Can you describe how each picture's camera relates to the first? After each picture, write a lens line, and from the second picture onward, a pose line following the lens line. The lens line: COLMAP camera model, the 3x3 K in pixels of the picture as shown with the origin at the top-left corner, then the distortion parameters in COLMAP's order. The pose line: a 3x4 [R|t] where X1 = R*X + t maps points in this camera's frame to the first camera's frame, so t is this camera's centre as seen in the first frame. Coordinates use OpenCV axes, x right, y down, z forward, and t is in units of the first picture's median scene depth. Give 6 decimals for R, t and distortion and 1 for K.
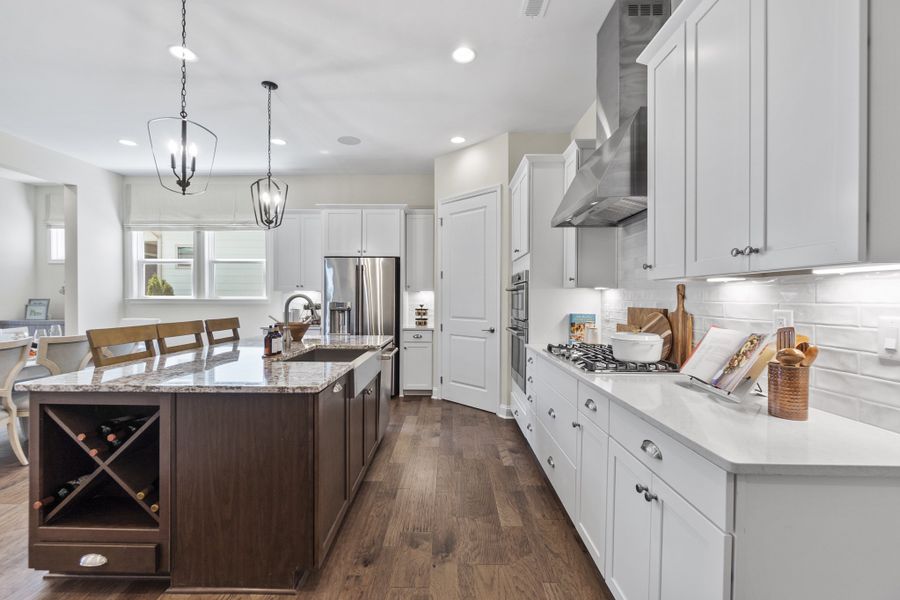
lens RADIAL K [[391.6, 0, 448.8], [0, 391.6, 301.3], [0, 0, 1]] dist [-0.000748, 0.001438]
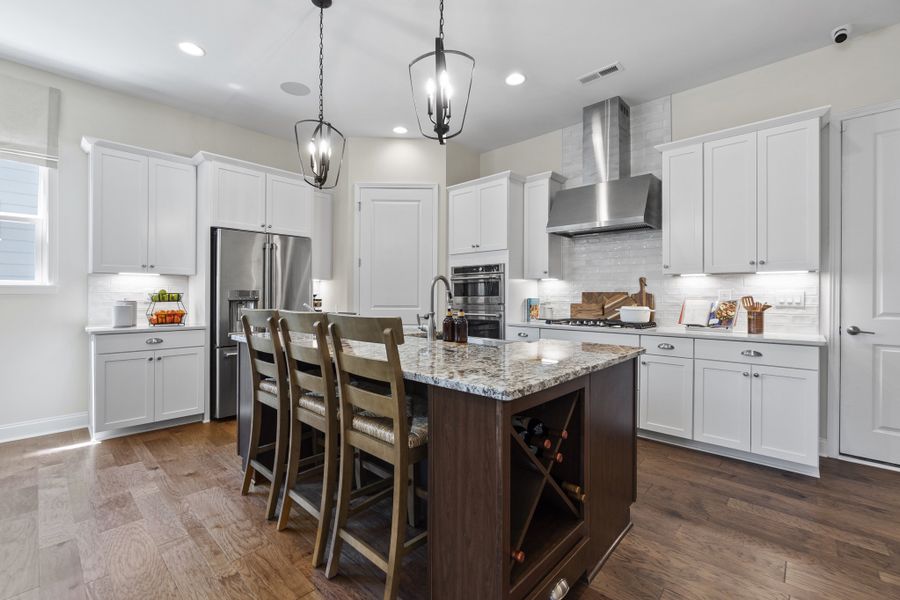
lens RADIAL K [[391.6, 0, 440.8], [0, 391.6, 294.6], [0, 0, 1]] dist [-0.000748, 0.001438]
pose [[0.680883, -0.000574, 0.732392, -0.856032], [0.005475, 0.999976, -0.004305, 0.023422], [-0.732372, 0.006941, 0.680870, 0.314807]]
